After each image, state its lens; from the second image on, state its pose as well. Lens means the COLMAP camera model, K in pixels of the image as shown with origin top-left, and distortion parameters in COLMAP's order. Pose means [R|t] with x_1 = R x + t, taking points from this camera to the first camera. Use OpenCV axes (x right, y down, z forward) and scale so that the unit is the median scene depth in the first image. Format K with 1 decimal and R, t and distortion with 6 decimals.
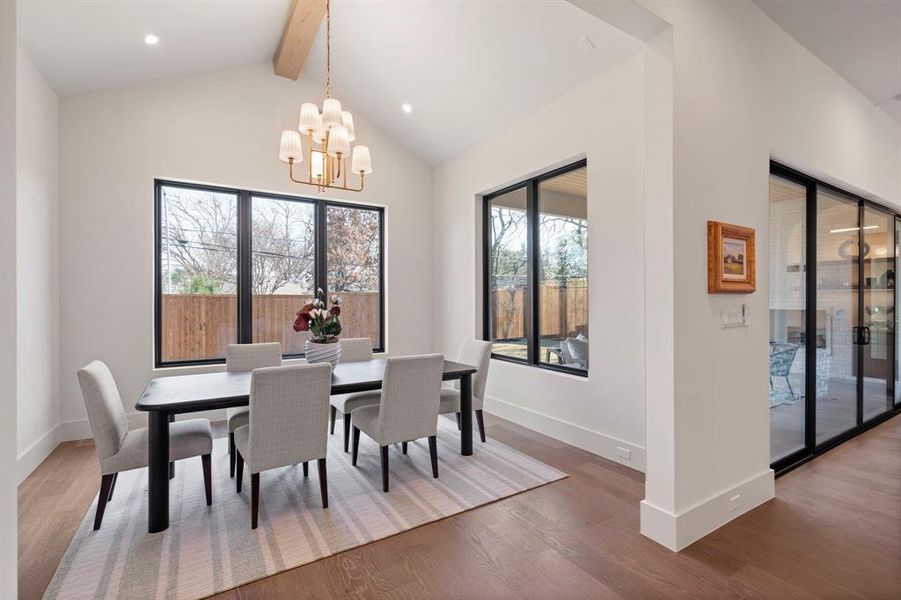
lens RADIAL K [[409.8, 0, 450.5], [0, 409.8, 300.0], [0, 0, 1]] dist [-0.000099, -0.000117]
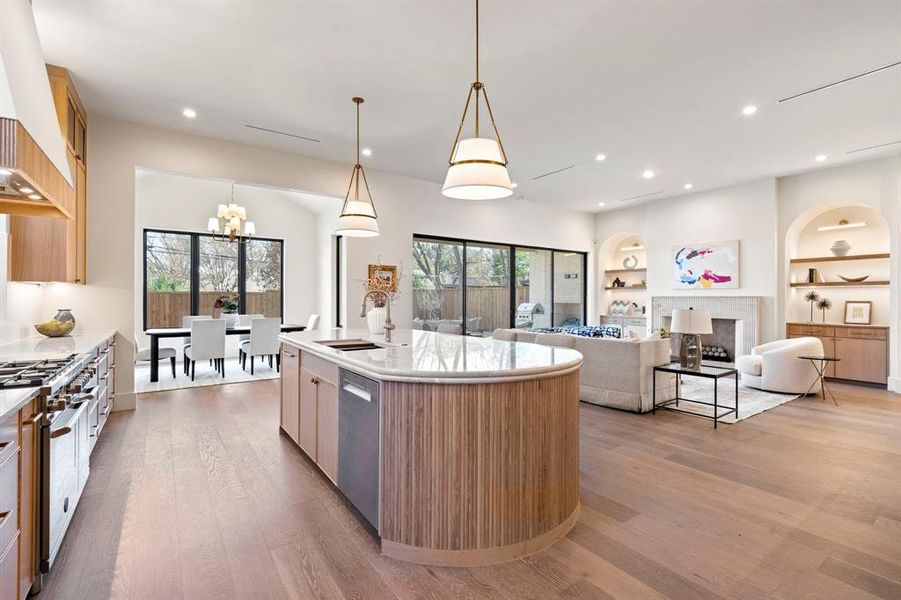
lens RADIAL K [[409.8, 0, 450.5], [0, 409.8, 300.0], [0, 0, 1]] dist [-0.000099, -0.000117]
pose [[0.997737, 0.005080, 0.067049, 0.506953], [-0.005248, 0.999984, 0.002317, 0.014084], [-0.067036, -0.002663, 0.997747, -0.884106]]
